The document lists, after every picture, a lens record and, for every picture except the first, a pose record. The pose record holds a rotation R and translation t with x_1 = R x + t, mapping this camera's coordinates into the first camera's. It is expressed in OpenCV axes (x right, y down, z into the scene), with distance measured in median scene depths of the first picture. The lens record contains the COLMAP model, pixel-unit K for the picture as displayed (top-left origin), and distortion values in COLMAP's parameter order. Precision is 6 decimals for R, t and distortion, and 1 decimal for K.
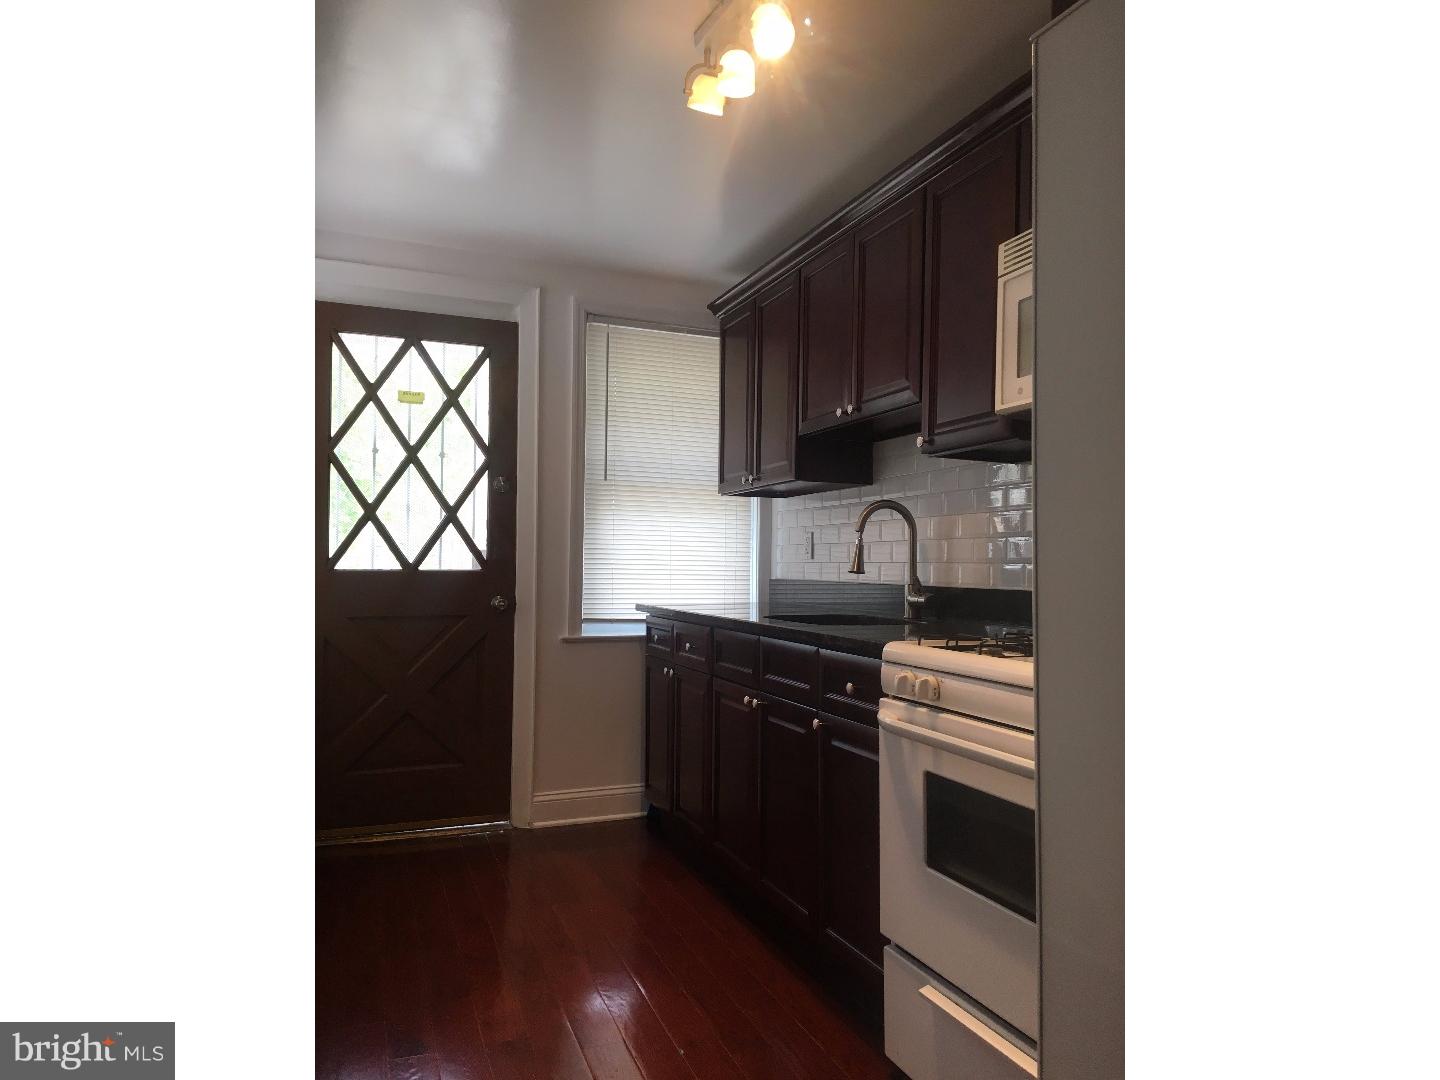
lens RADIAL K [[921.0, 0, 720.0], [0, 921.0, 540.0], [0, 0, 1]] dist [0.056715, -0.000285]
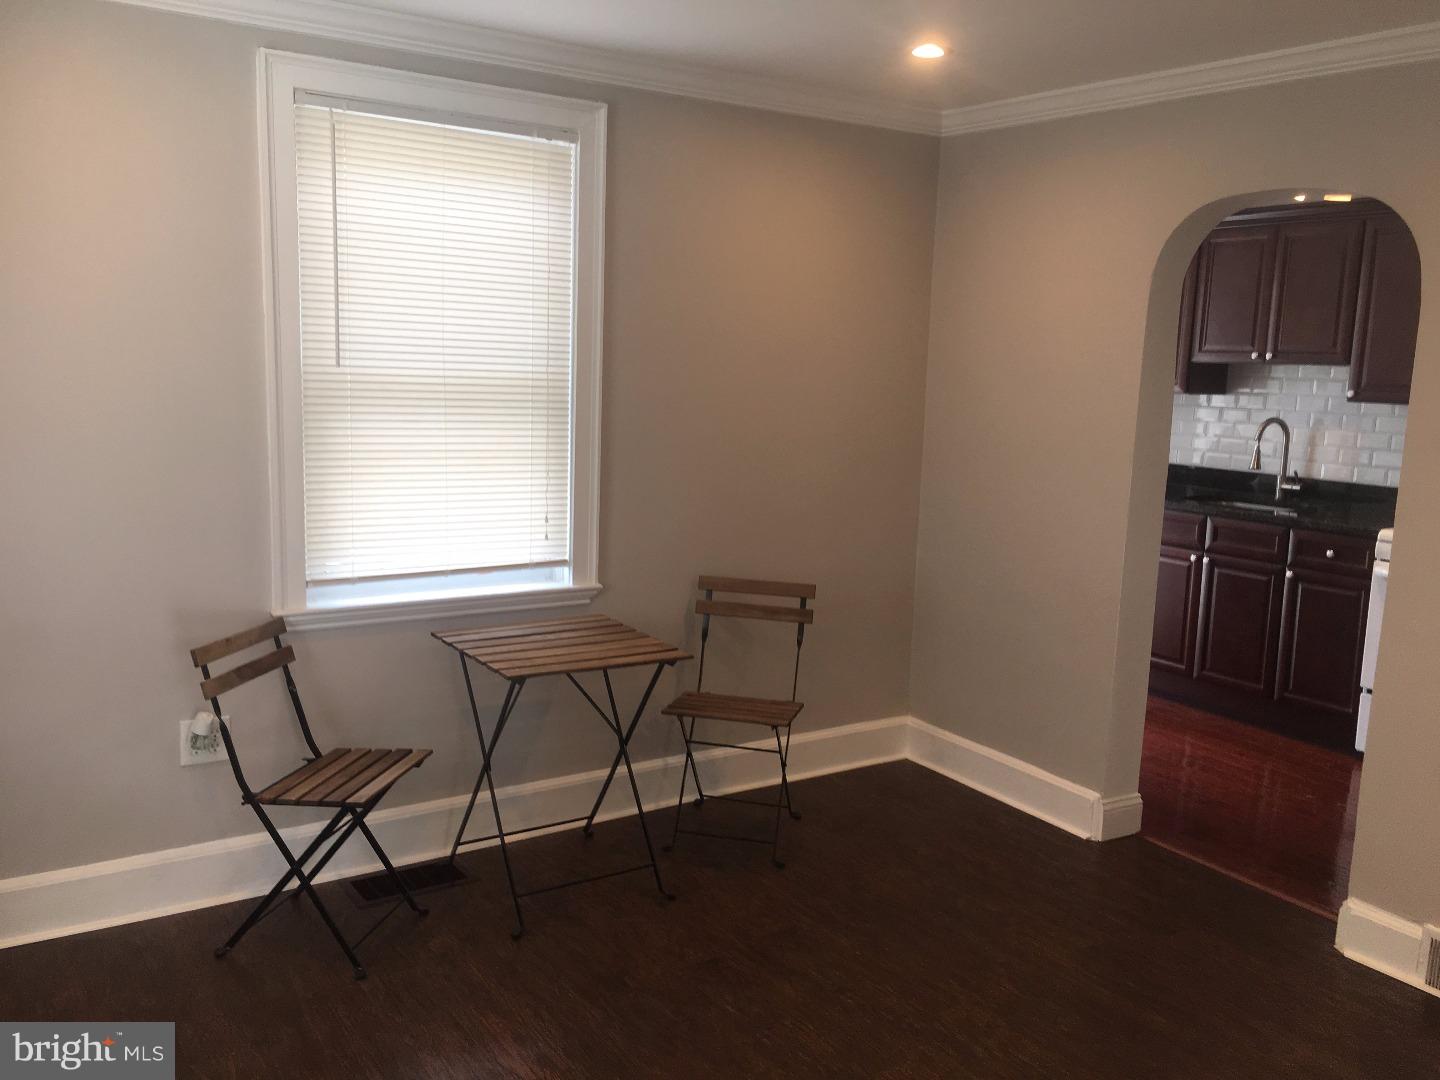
lens RADIAL K [[1210.9, 0, 703.2], [0, 1210.9, 535.9], [0, 0, 1]] dist [0.066892, -0.090804]
pose [[0.982057, -0.013862, 0.188076, -1.424105], [-0.020805, 0.983244, 0.181104, -0.255430], [-0.187435, -0.181767, 0.965313, -0.939939]]
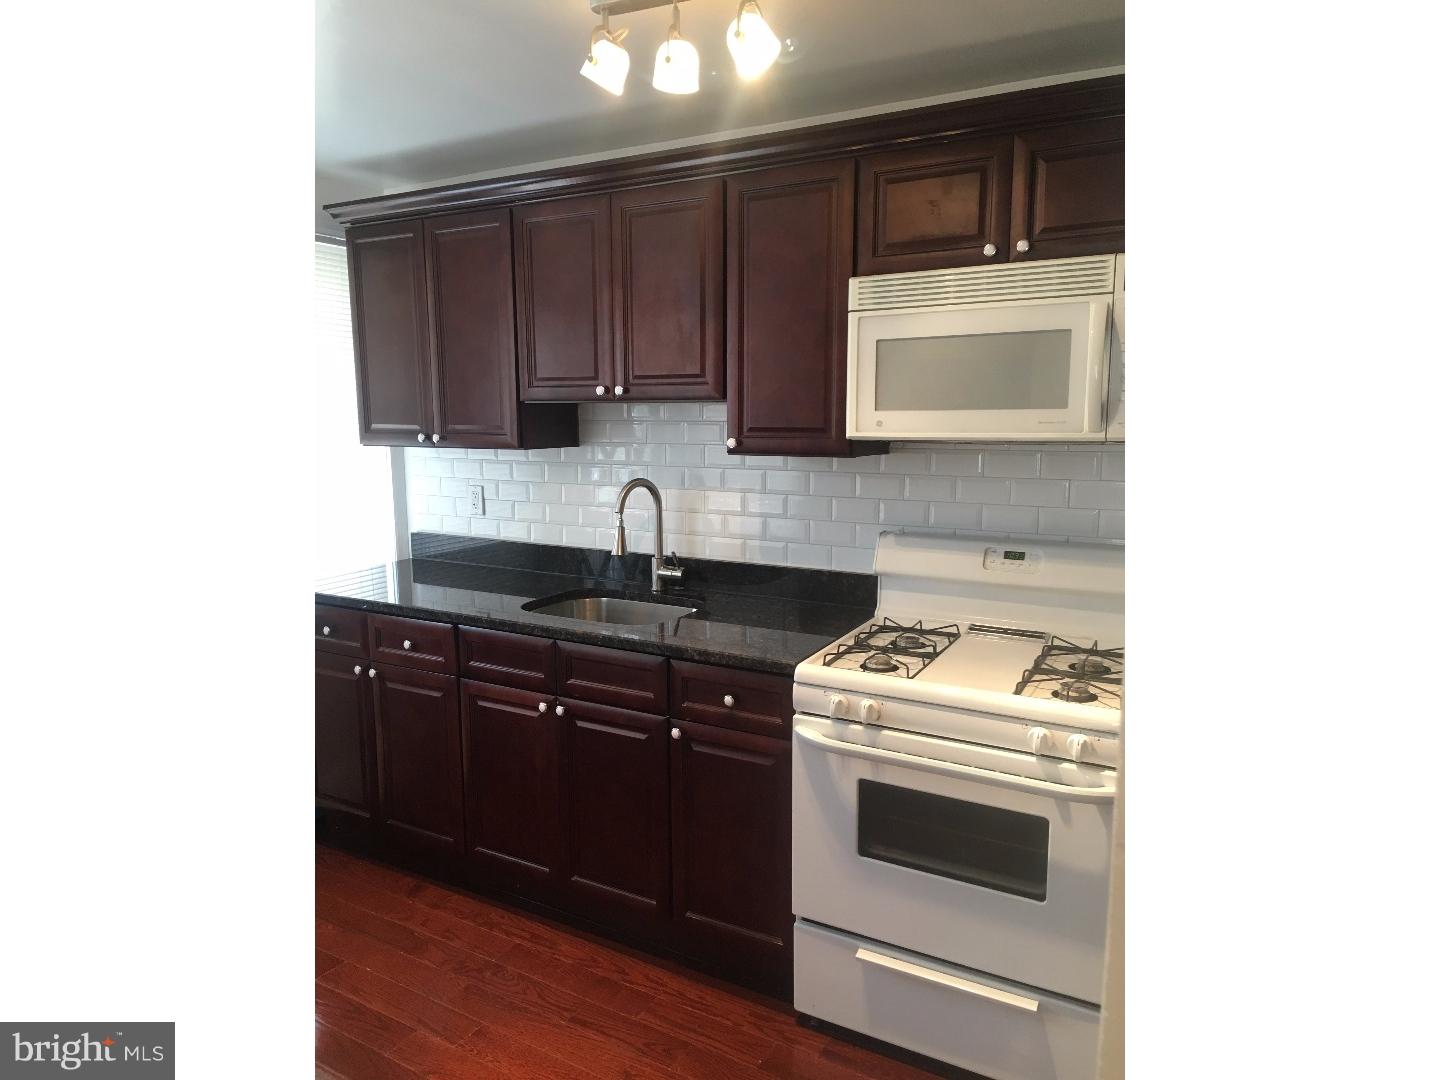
lens RADIAL K [[921.0, 0, 720.0], [0, 921.0, 540.0], [0, 0, 1]] dist [0.056715, -0.000285]
pose [[0.781937, -0.106731, 0.614153, -0.506039], [-0.003752, 0.984409, 0.175852, -0.209170], [-0.623347, -0.139809, 0.769345, 0.232247]]
